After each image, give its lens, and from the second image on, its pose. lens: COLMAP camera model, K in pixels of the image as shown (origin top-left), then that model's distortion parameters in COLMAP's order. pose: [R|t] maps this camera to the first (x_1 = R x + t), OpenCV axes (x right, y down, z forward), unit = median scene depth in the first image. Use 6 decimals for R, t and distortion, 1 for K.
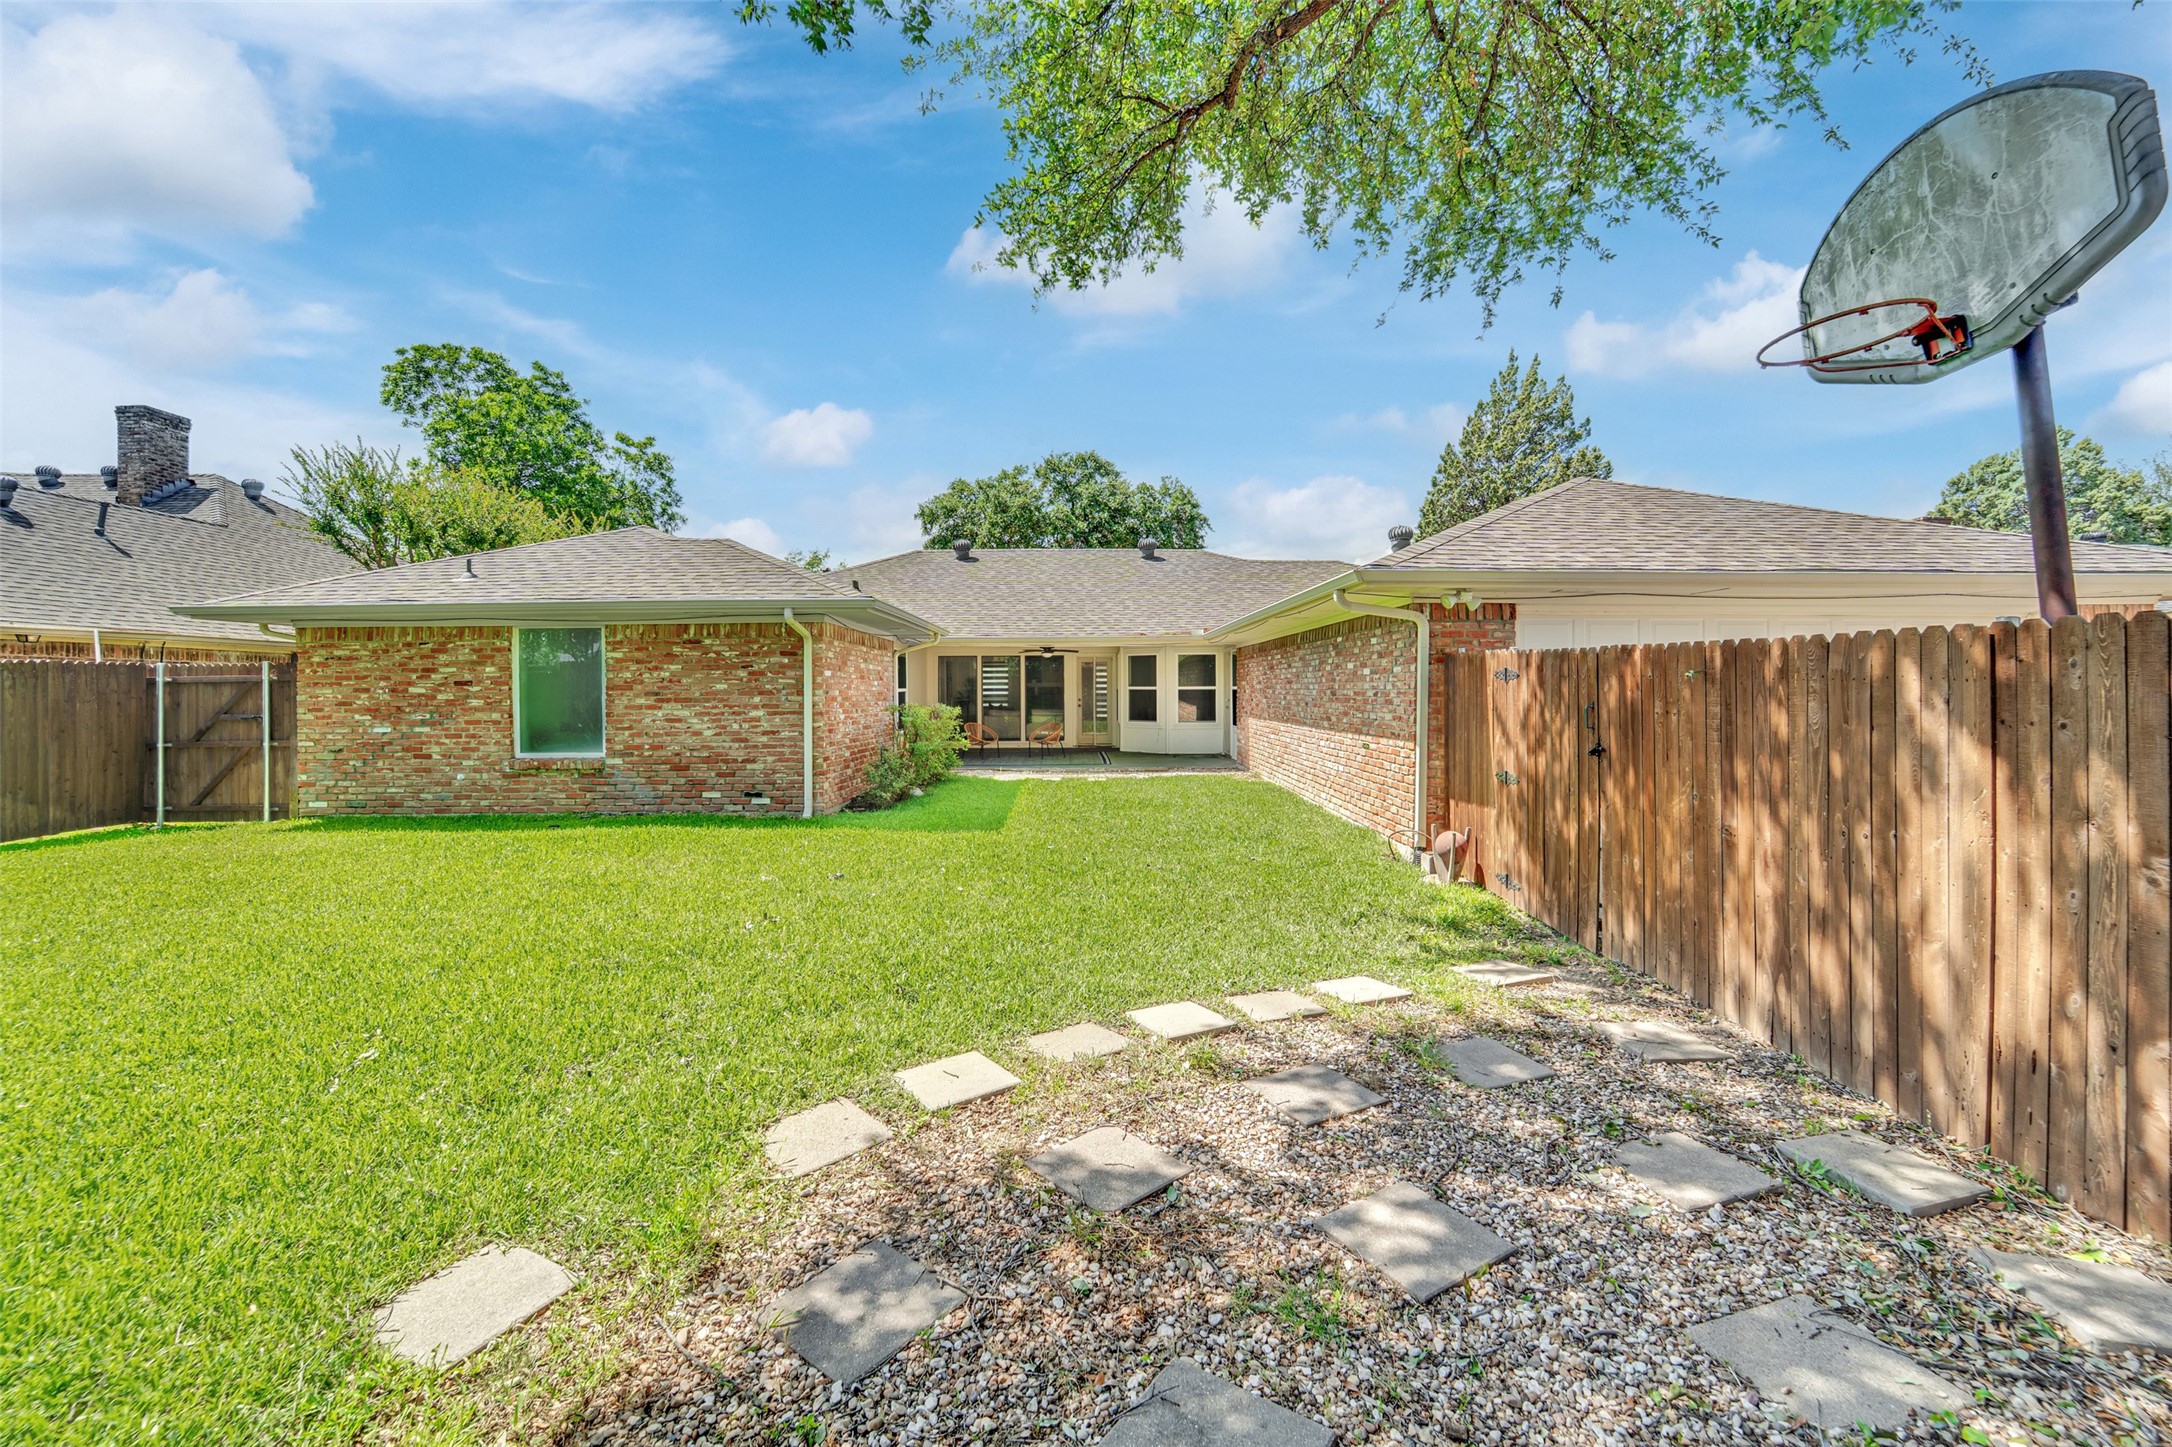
lens RADIAL K [[887.2, 0, 1092.6], [0, 887.2, 698.9], [0, 0, 1]] dist [-0.001574, -0.000368]
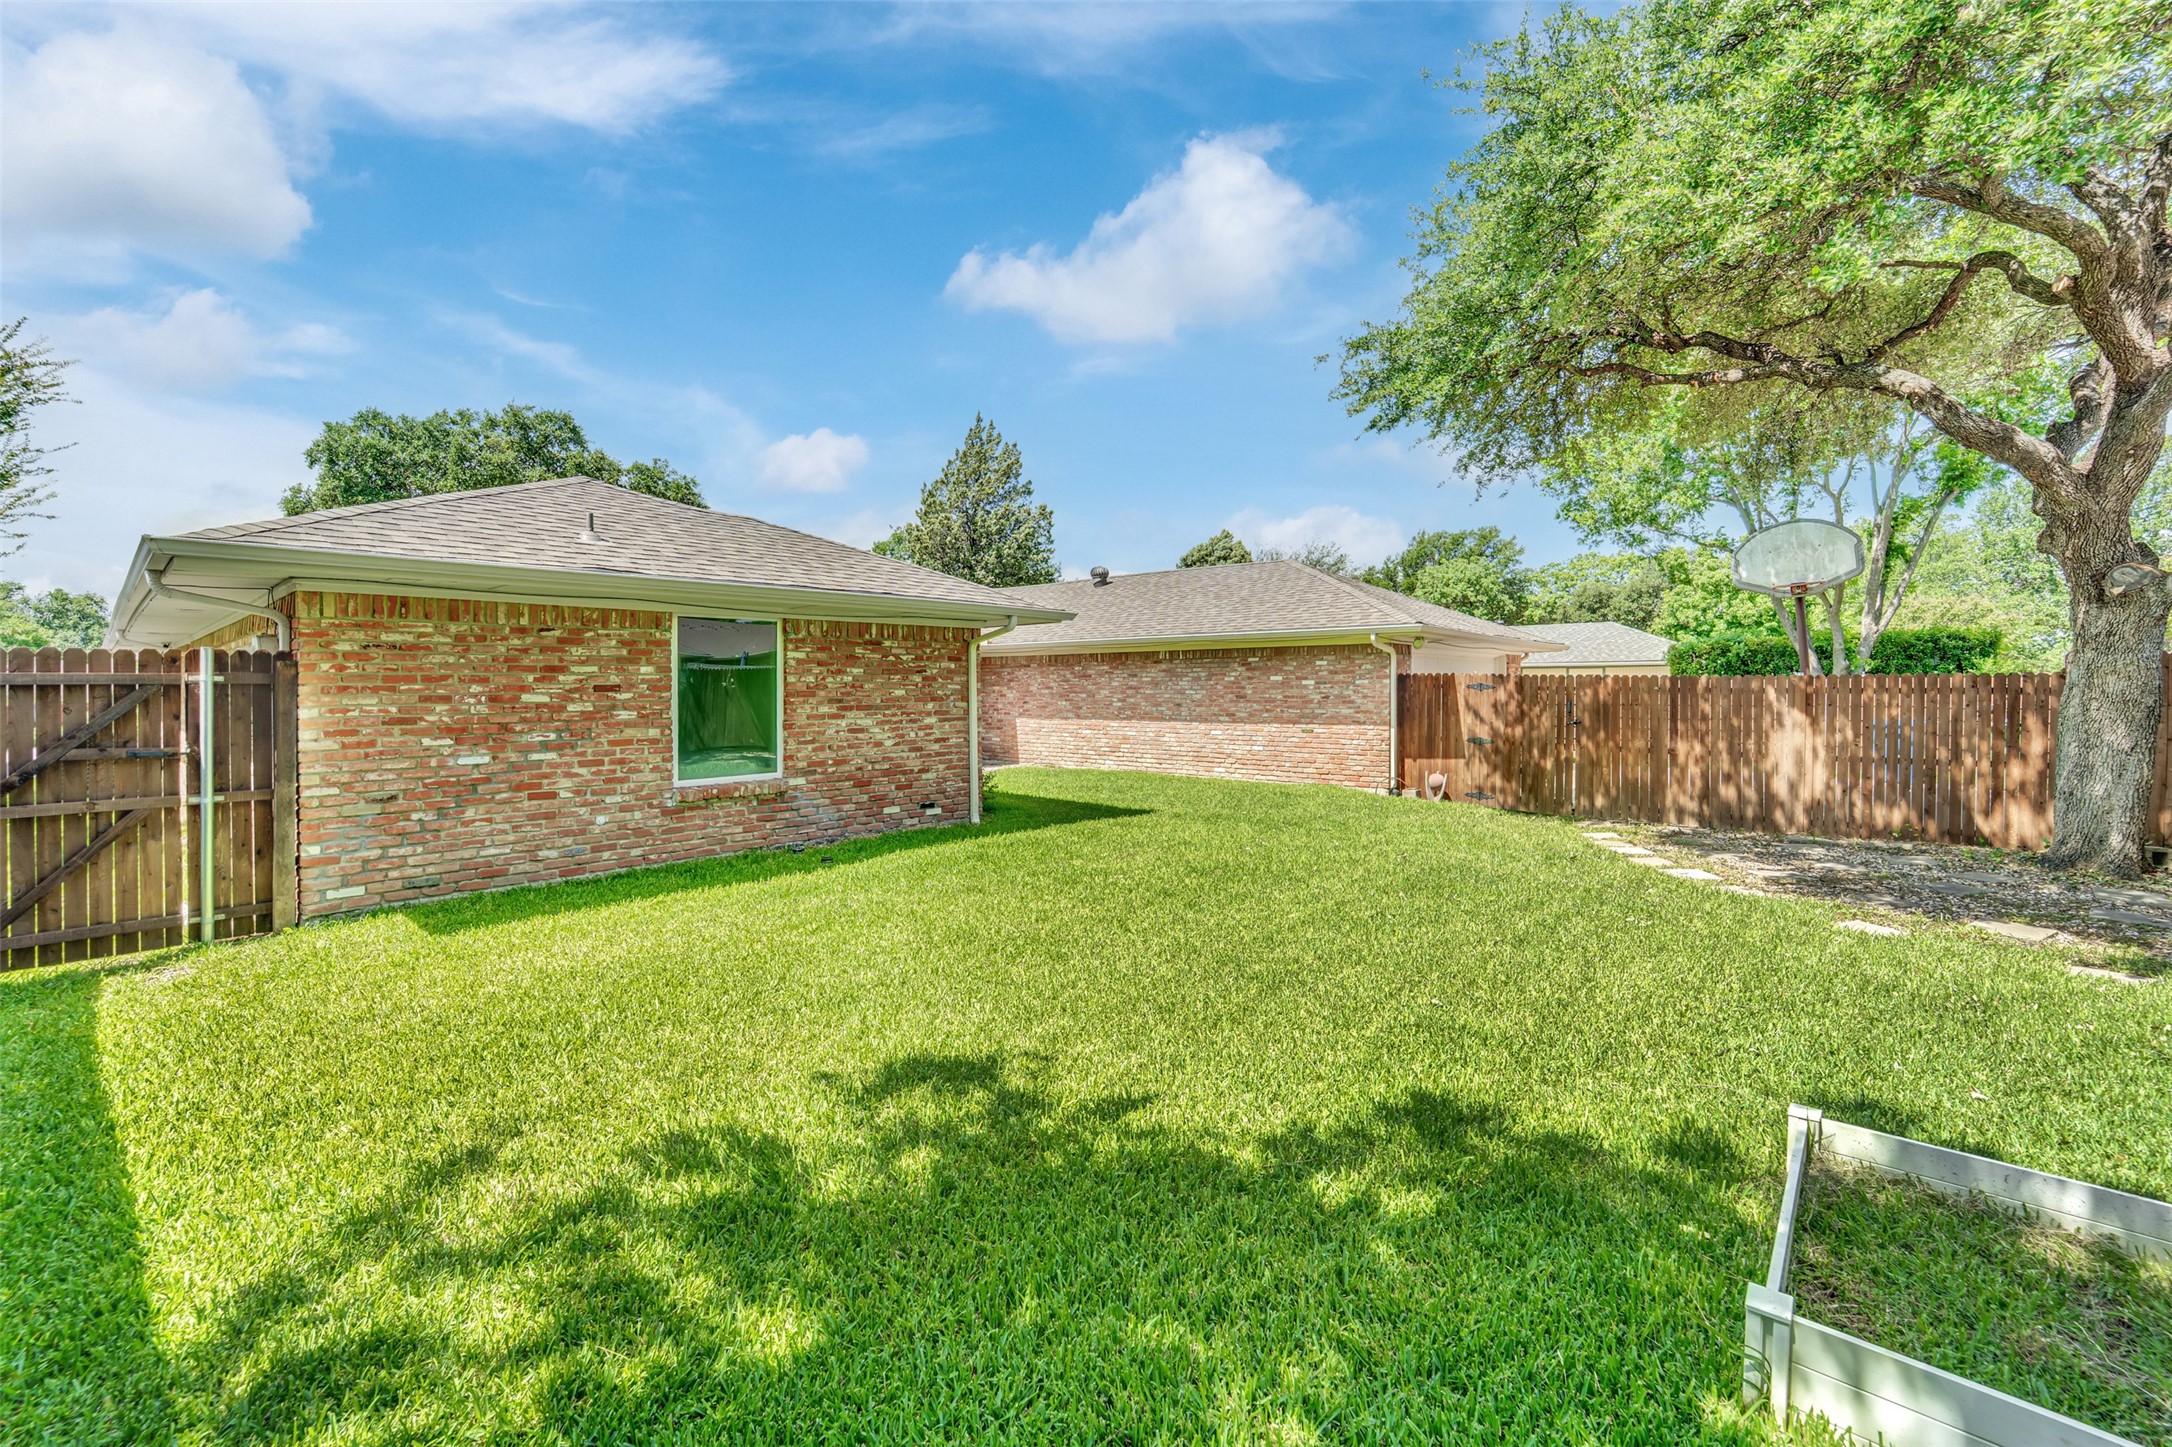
lens RADIAL K [[887.2, 0, 1092.6], [0, 887.2, 698.9], [0, 0, 1]] dist [-0.001574, -0.000368]
pose [[0.664010, -0.006383, 0.747697, -0.984239], [0.007519, 0.999970, 0.001859, -0.007456], [-0.747686, 0.004388, 0.664038, 0.233780]]
